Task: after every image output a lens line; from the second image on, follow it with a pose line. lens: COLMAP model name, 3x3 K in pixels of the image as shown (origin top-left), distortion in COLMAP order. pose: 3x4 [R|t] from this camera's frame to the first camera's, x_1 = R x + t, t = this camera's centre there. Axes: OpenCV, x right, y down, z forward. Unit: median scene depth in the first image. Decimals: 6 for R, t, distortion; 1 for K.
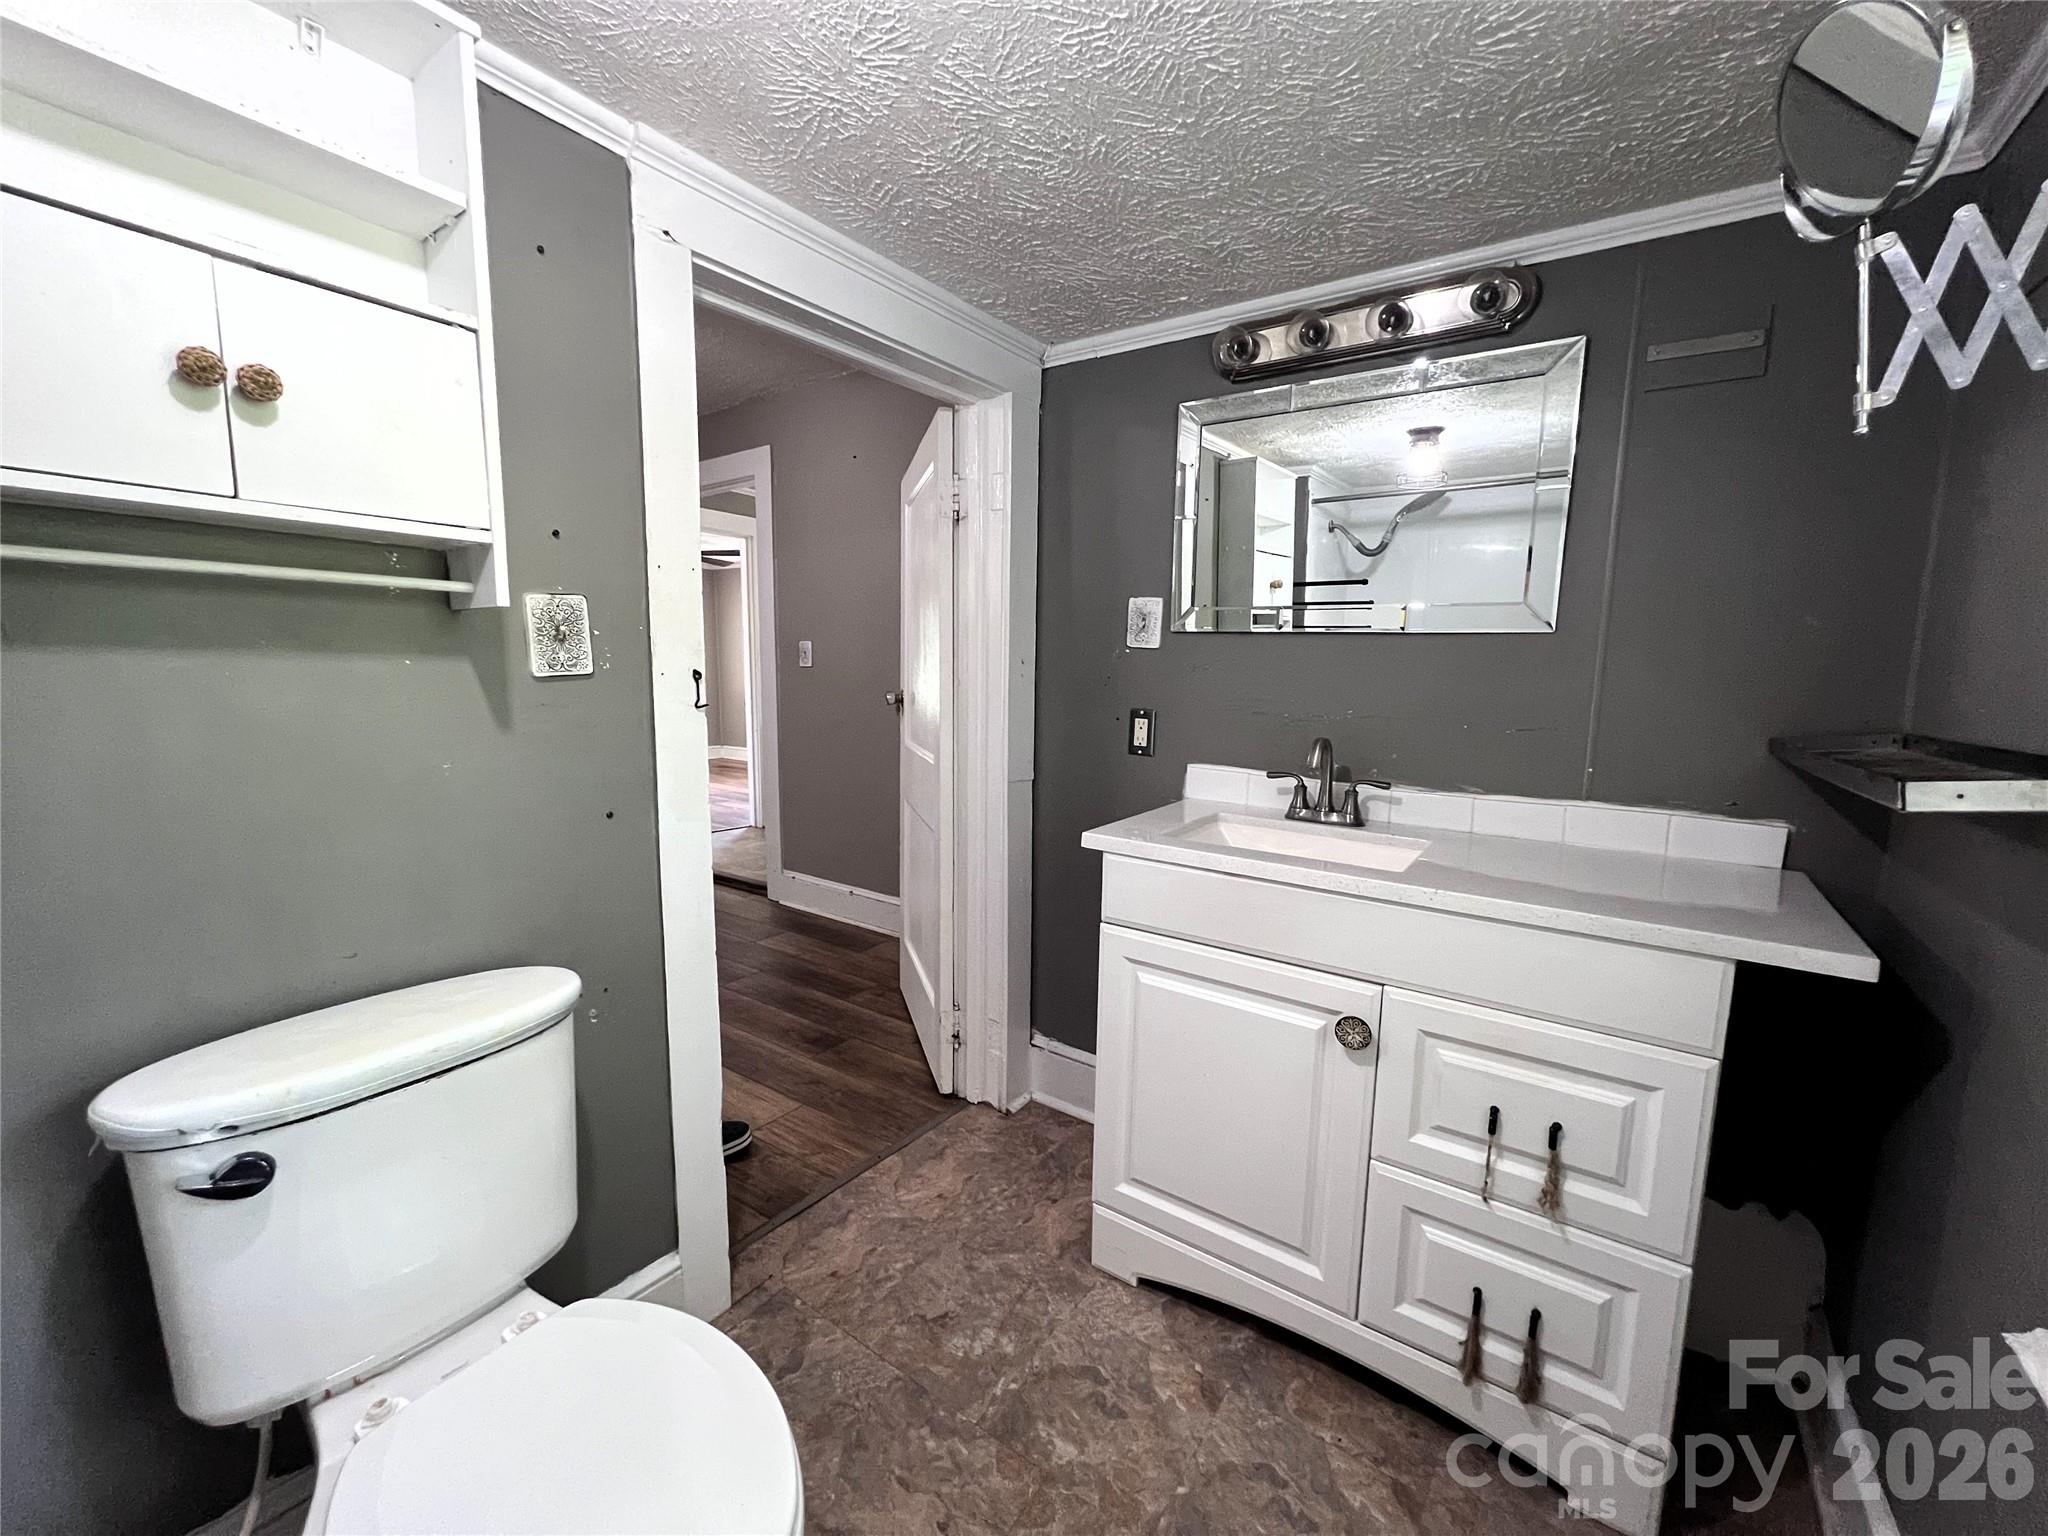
lens RADIAL K [[823.4, 0, 1024.6], [0, 823.4, 772.9], [0, 0, 1]] dist [-0.000883, 0.000184]
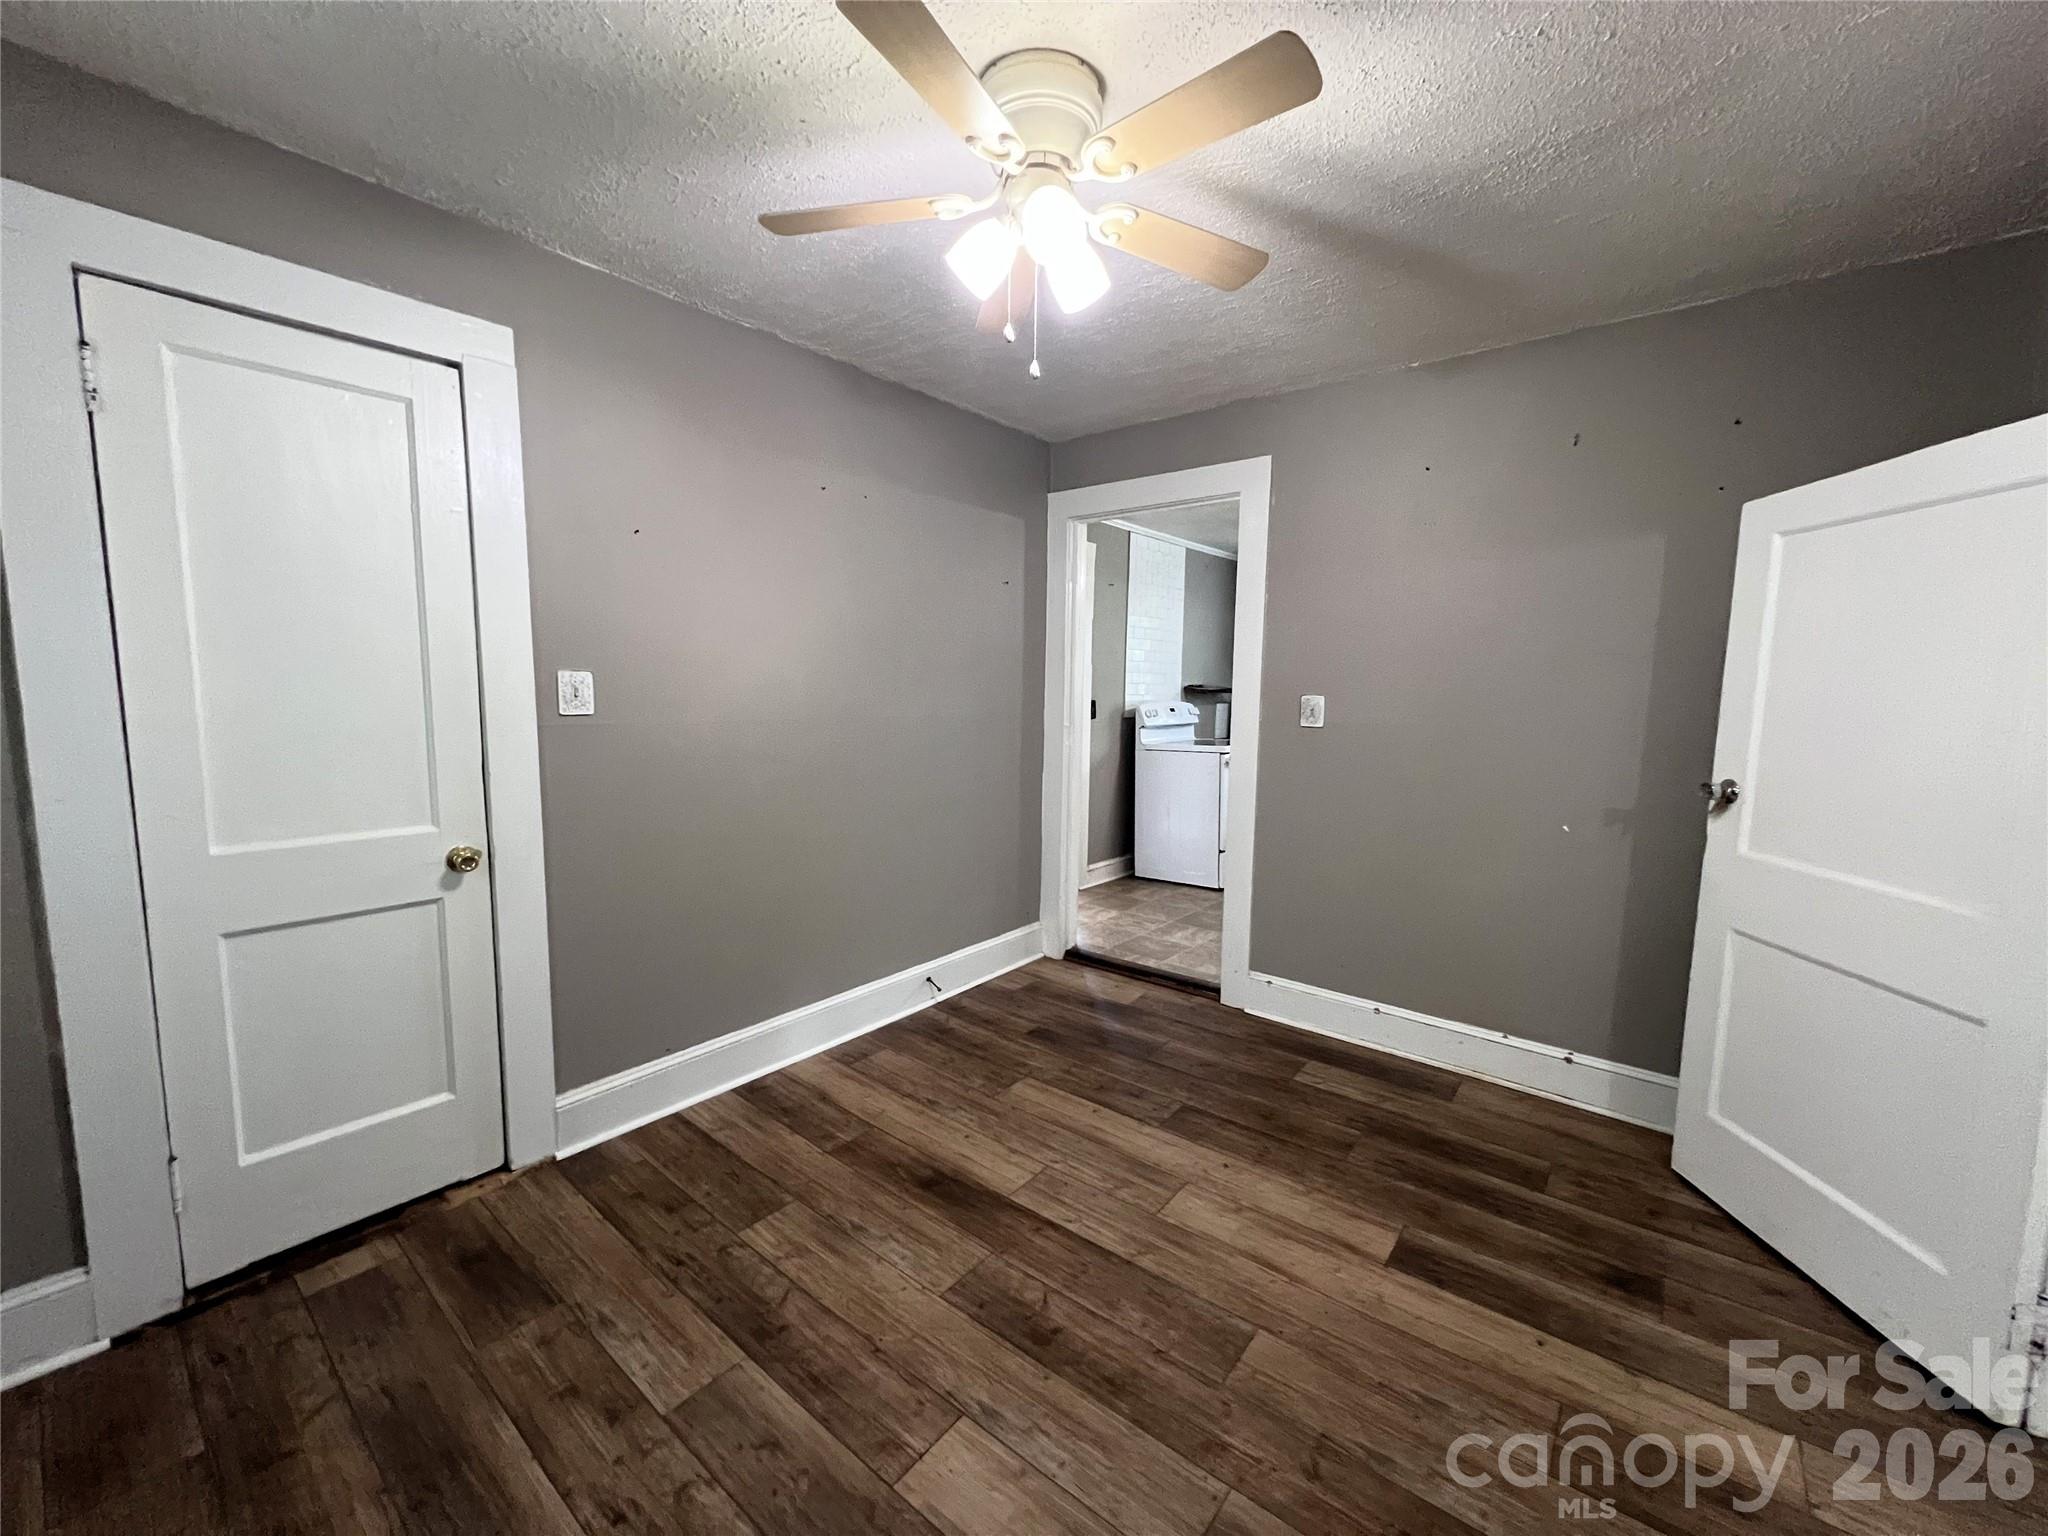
lens RADIAL K [[823.4, 0, 1016.5], [0, 823.4, 776.8], [0, 0, 1]] dist [-0.000883, 0.000184]
pose [[0.997696, 0.006793, -0.067496, -0.509445], [-0.007770, 0.999869, -0.014232, -0.067255], [0.067391, 0.014724, 0.997618, 0.175277]]
